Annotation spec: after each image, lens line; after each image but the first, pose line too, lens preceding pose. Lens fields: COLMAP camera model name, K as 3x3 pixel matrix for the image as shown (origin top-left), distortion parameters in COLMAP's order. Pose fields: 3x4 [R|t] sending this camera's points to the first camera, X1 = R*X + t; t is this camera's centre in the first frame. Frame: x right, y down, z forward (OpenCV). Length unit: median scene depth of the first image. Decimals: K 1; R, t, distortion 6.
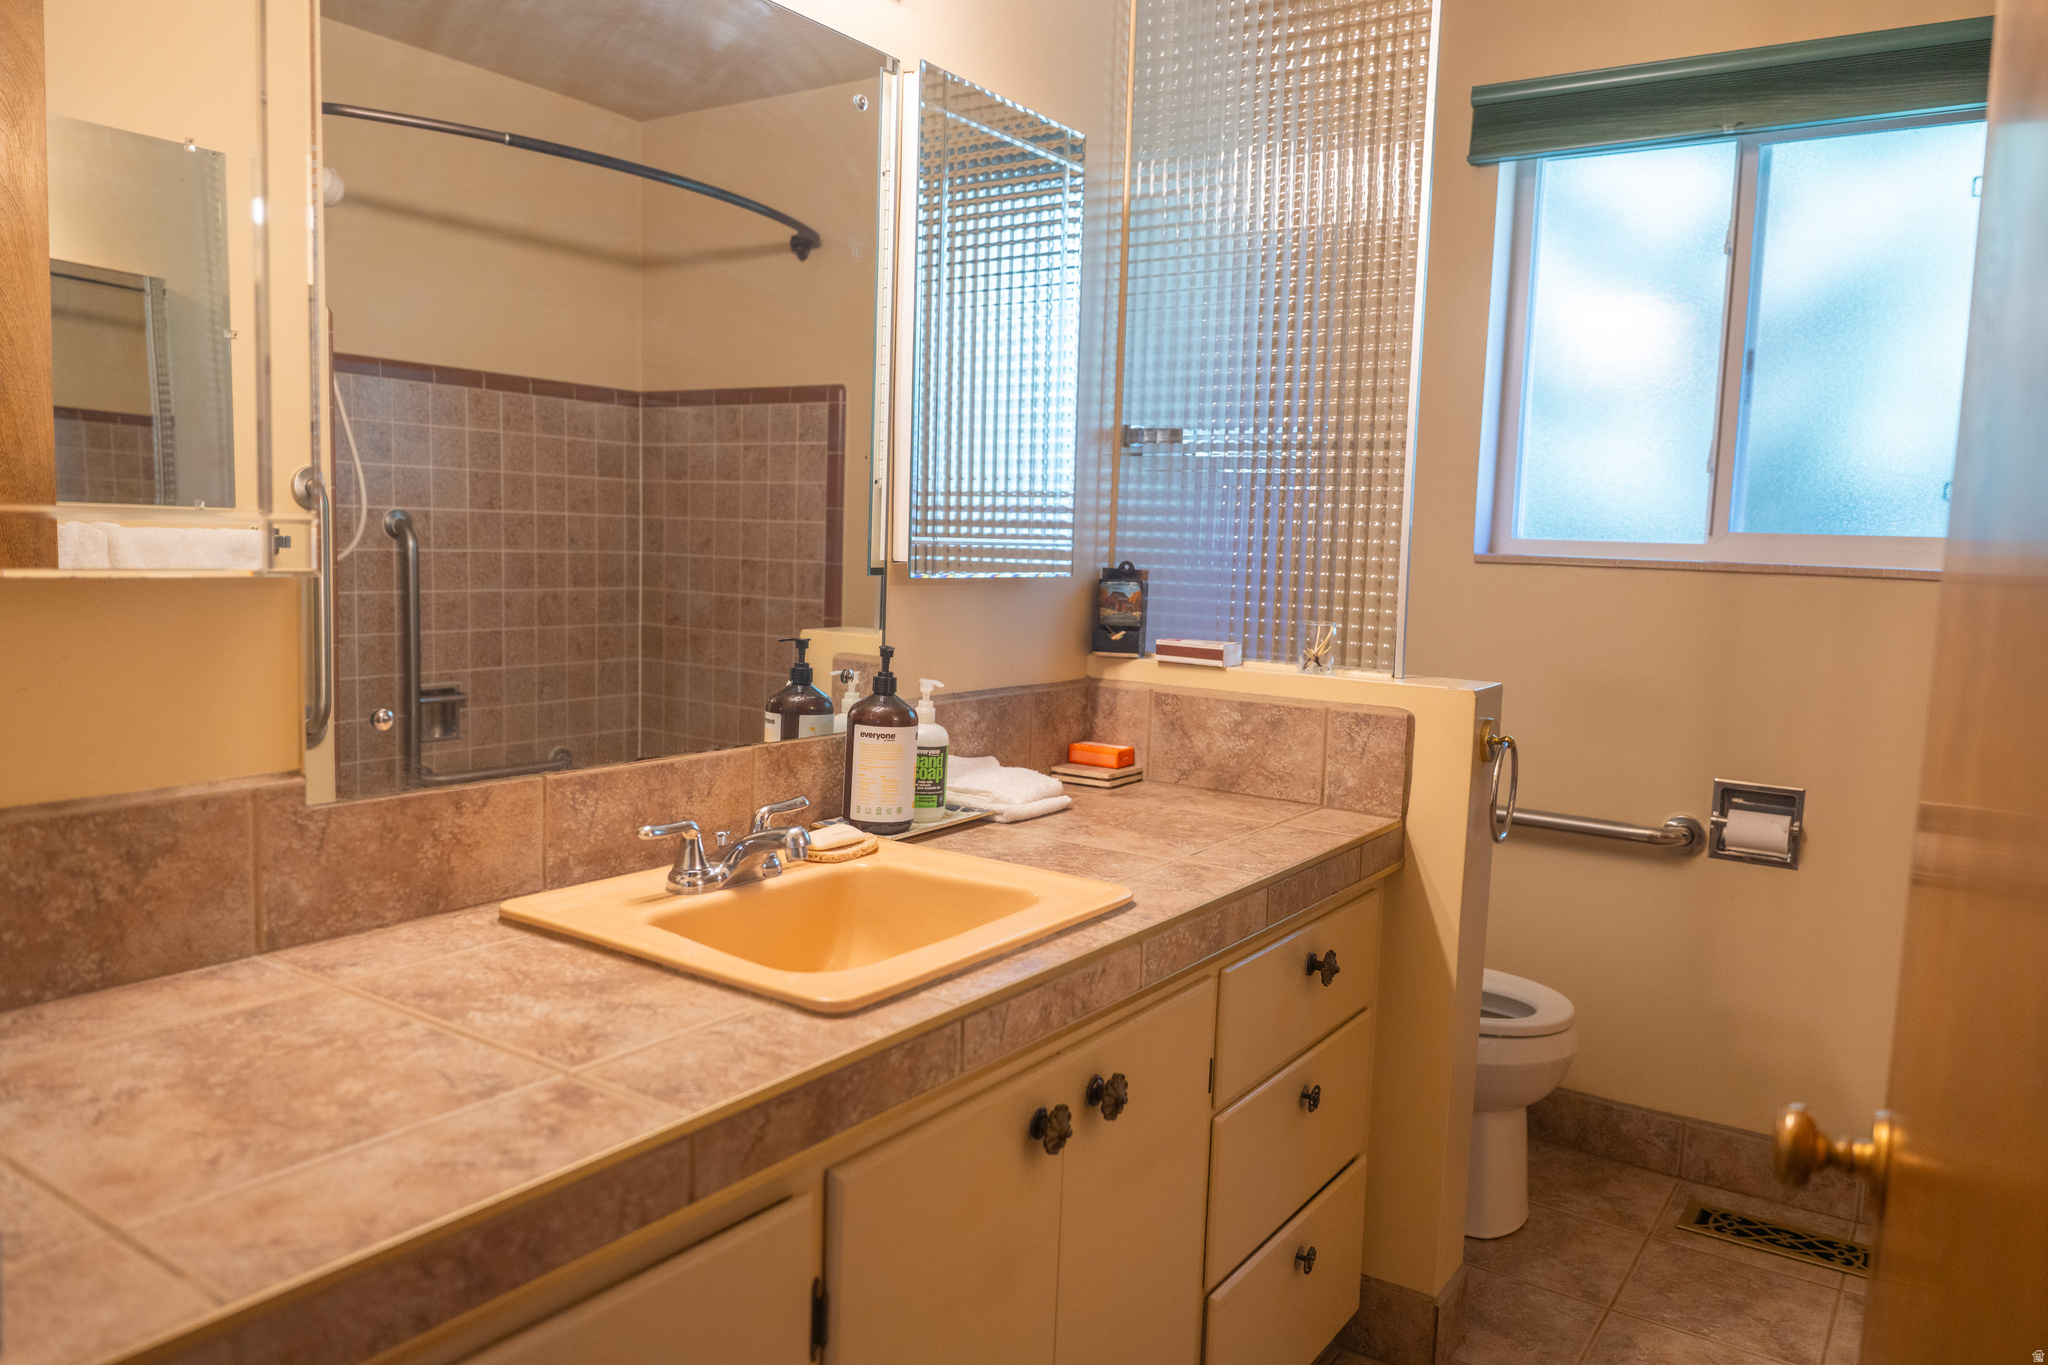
lens RADIAL K [[1443.4, 0, 1024.0], [0, 1443.4, 682.5], [0, 0, 1]] dist [0.001173, -0.004335]
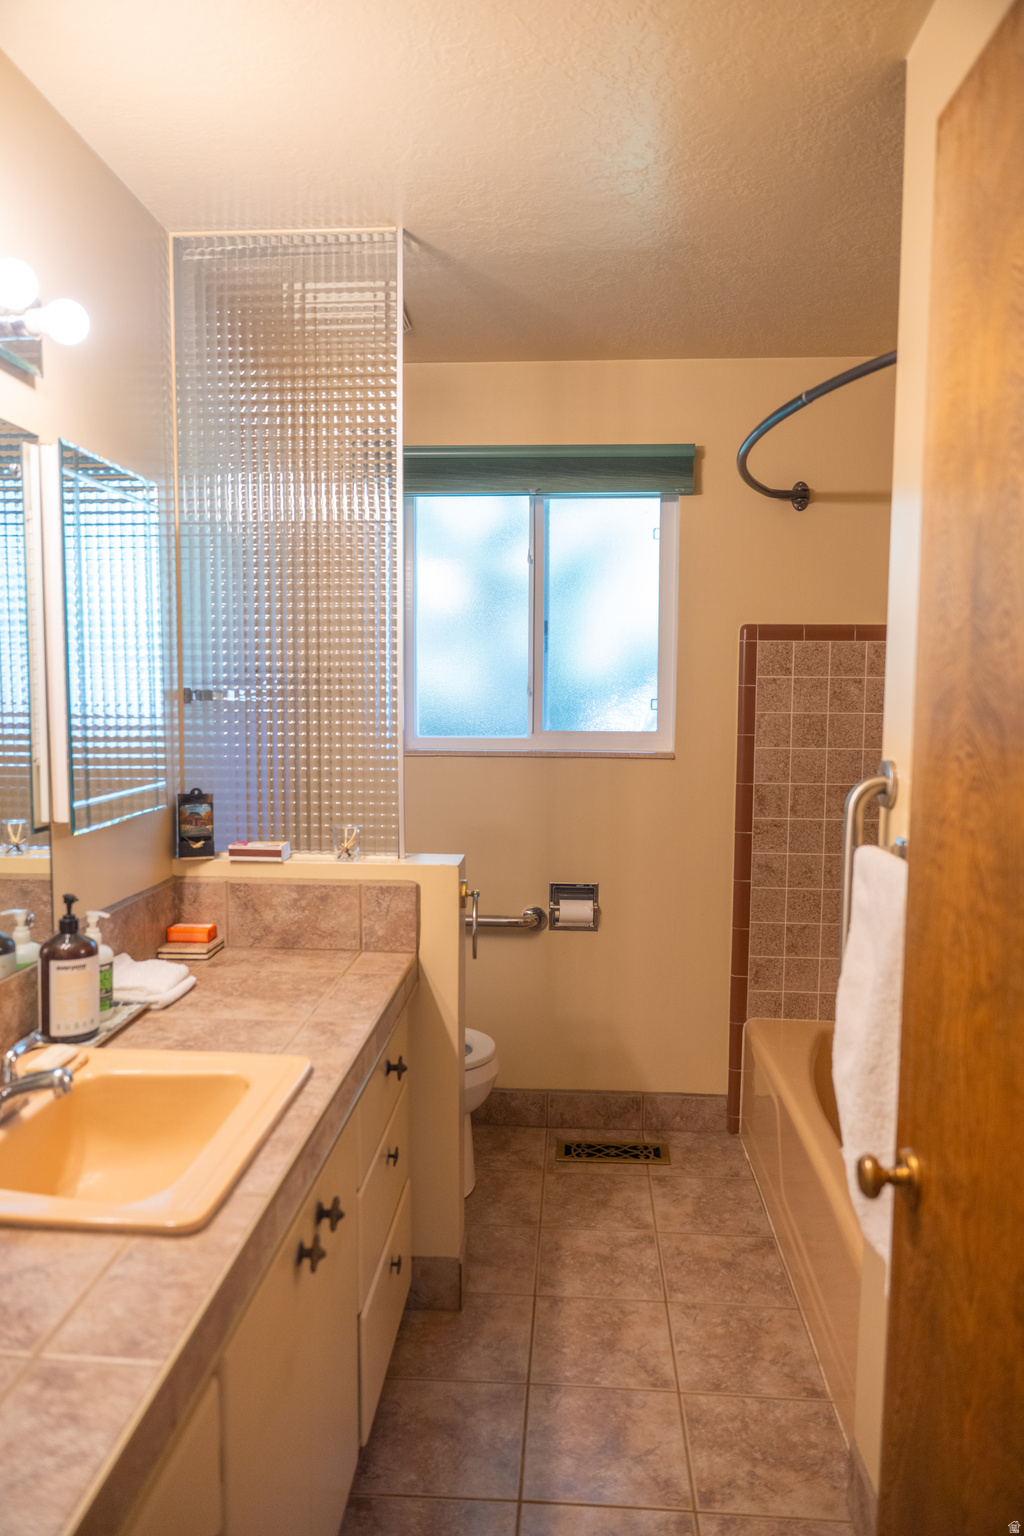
lens RADIAL K [[1022.5, 0, 512.0], [0, 1022.5, 768.0], [0, 0, 1]] dist [0.002934, -0.010681]
pose [[0.860333, -0.069961, 0.504908, -0.167341], [0.074936, 0.997133, 0.010479, -0.095138], [-0.504194, 0.028821, 0.863109, 0.013061]]
